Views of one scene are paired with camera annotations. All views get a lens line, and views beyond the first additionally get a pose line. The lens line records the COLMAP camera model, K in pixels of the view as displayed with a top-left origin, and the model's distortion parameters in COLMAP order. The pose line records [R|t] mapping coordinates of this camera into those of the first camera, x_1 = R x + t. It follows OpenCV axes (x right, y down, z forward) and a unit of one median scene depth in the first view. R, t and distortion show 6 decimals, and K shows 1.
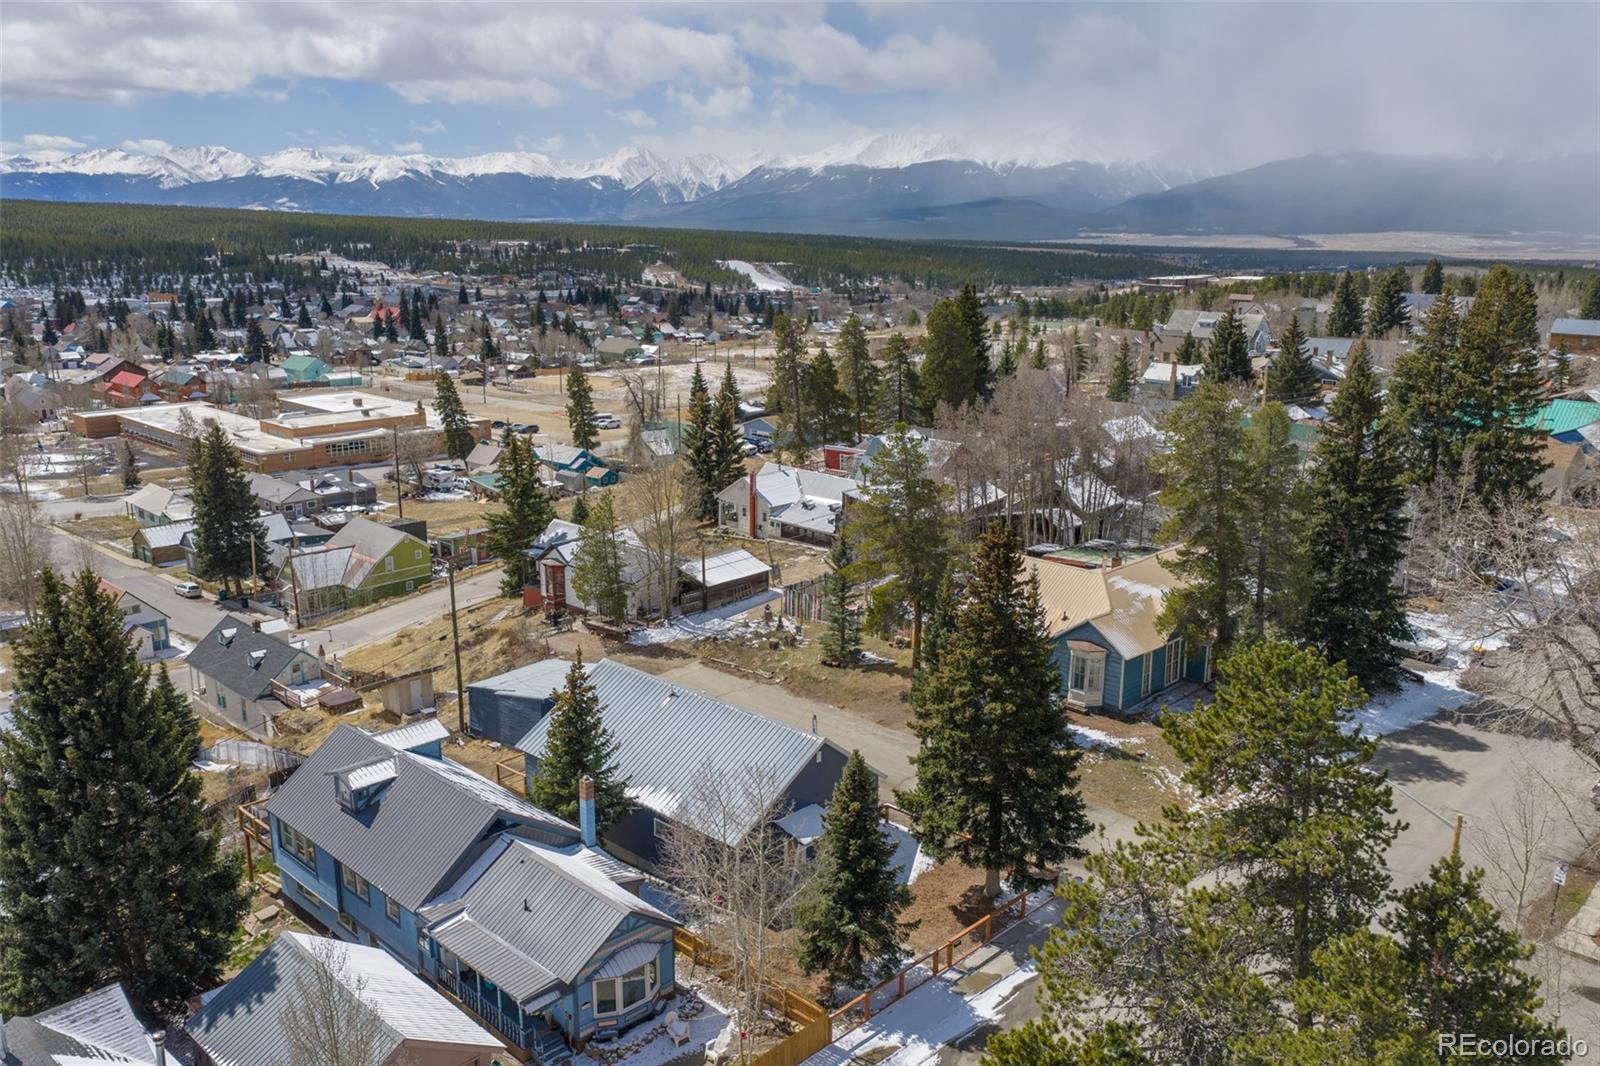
lens RADIAL K [[1315.4, 0, 797.4], [0, 1315.4, 541.6], [0, 0, 1]] dist [0.018336, -0.021731]
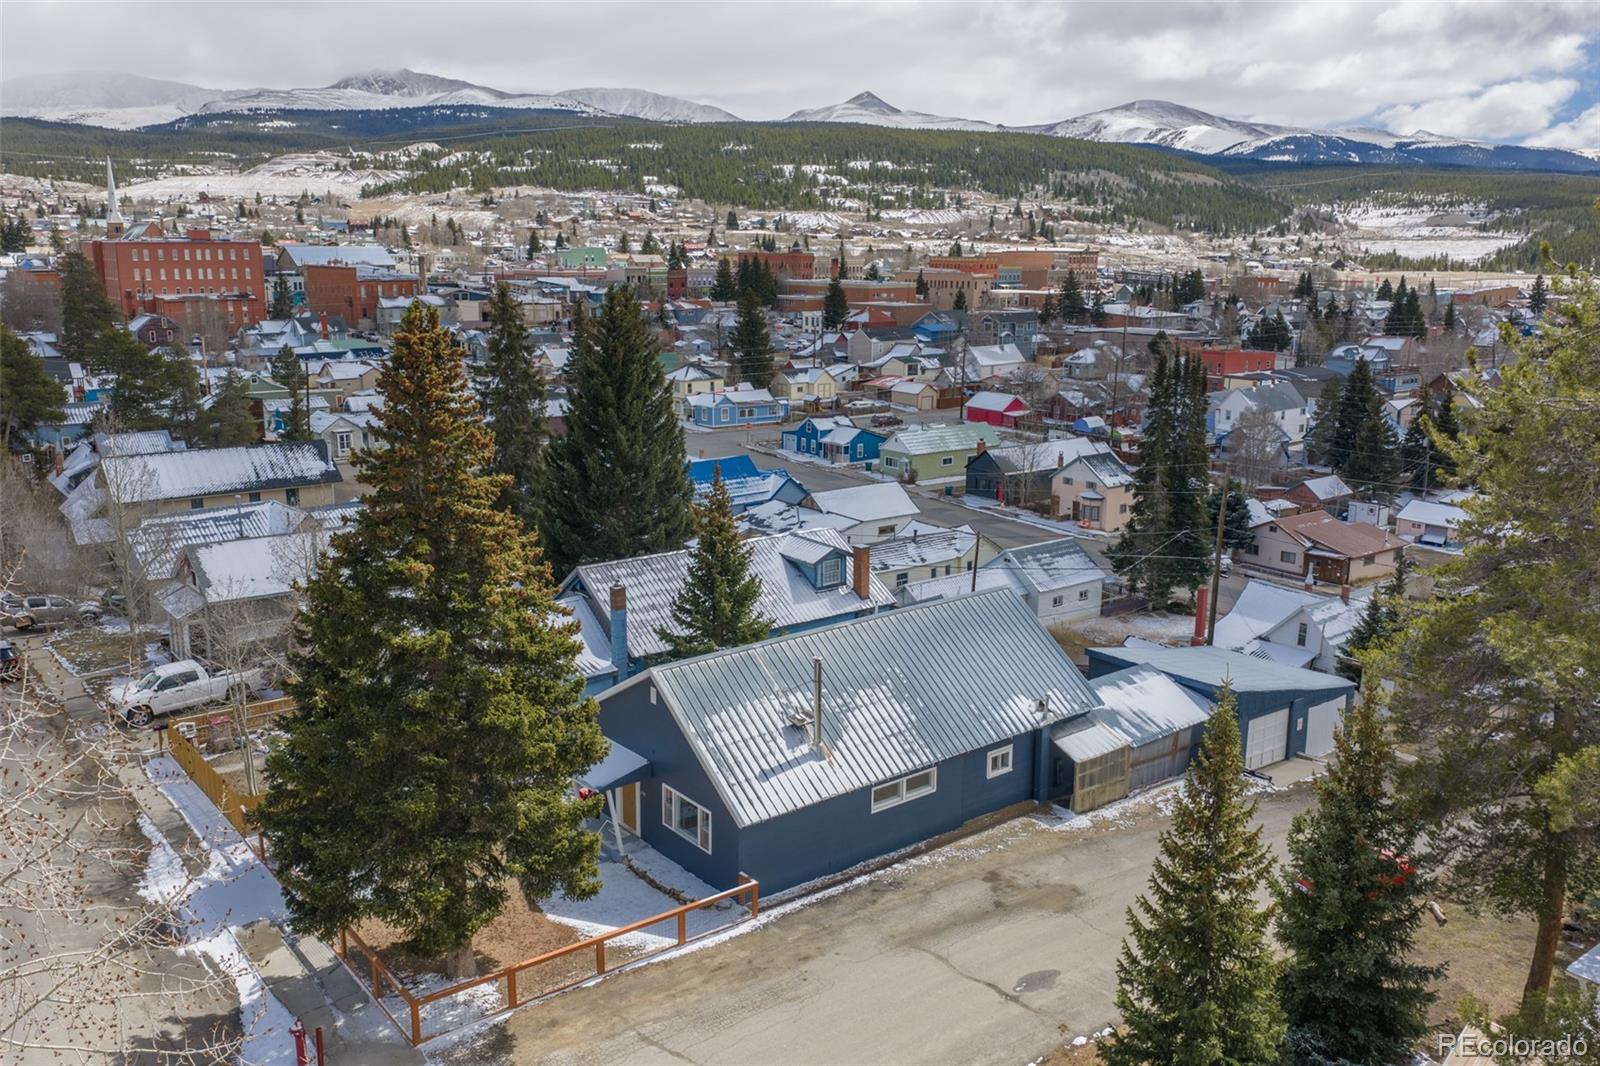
lens RADIAL K [[1315.4, 0, 797.4], [0, 1315.4, 541.6], [0, 0, 1]] dist [0.018336, -0.021731]
pose [[-0.135074, 0.204559, -0.969490, 0.656491], [-0.254371, 0.938505, 0.233461, -0.083102], [0.957627, 0.278145, -0.074734, 1.147189]]
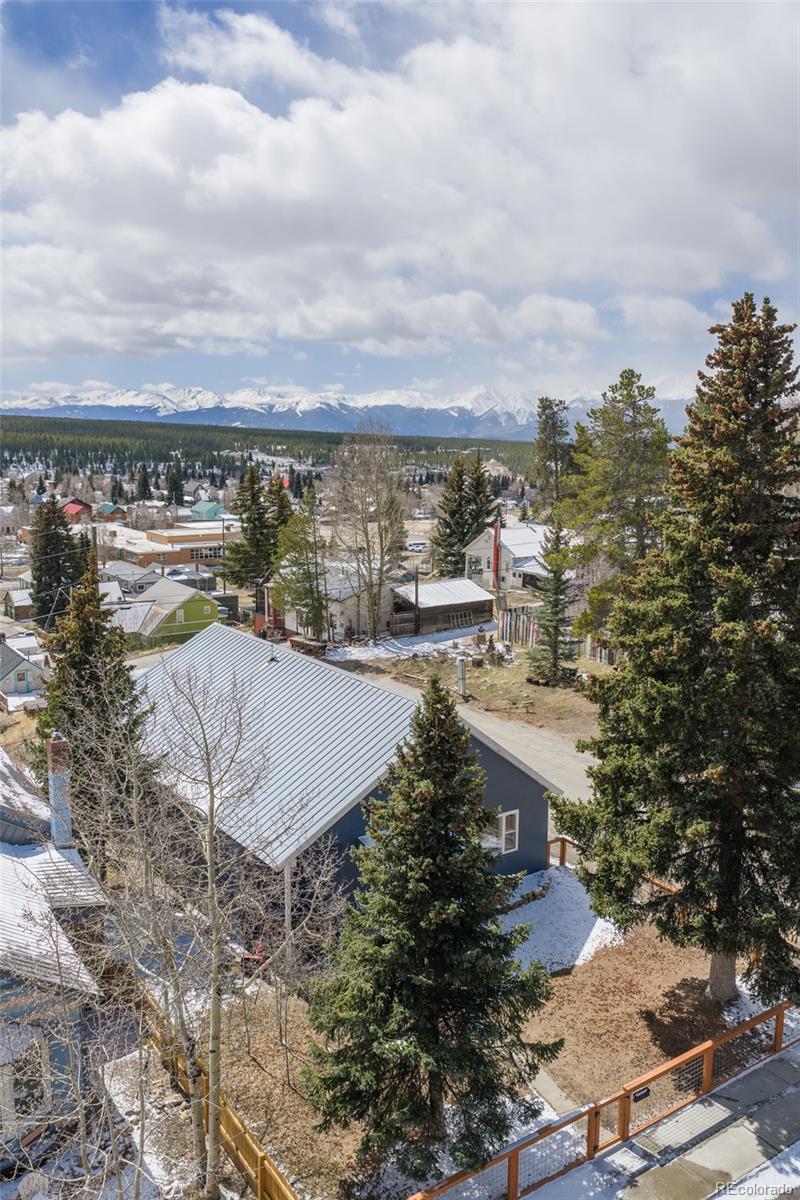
lens RADIAL K [[986.5, 0, 395.1], [0, 986.5, 597.9], [0, 0, 1]] dist [0.018336, -0.021731]
pose [[0.979099, 0.036732, -0.200038, 0.090553], [-0.052498, 0.995869, -0.074087, 0.136972], [0.196490, 0.083040, 0.976983, 0.549339]]
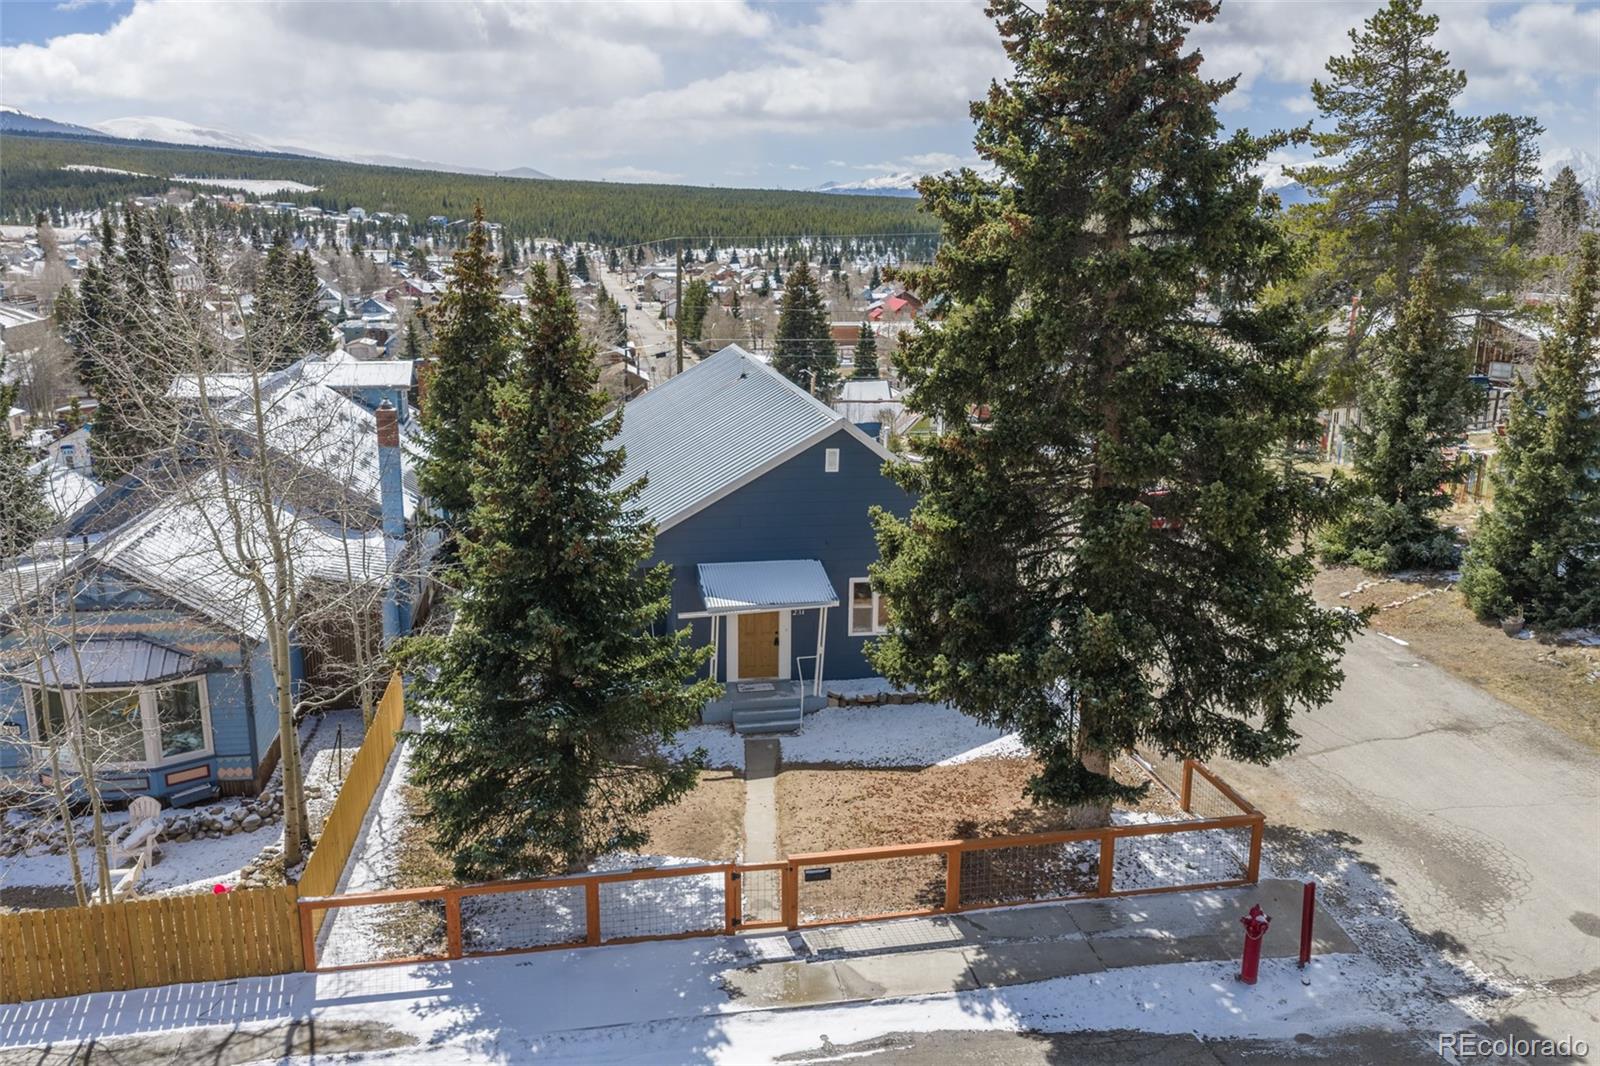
lens RADIAL K [[1315.4, 0, 797.4], [0, 1315.4, 541.6], [0, 0, 1]] dist [0.018336, -0.021731]
pose [[0.810448, 0.146378, -0.567227, 0.290827], [-0.149643, 0.987885, 0.041123, 0.183572], [0.566375, 0.051554, 0.822534, 0.636191]]
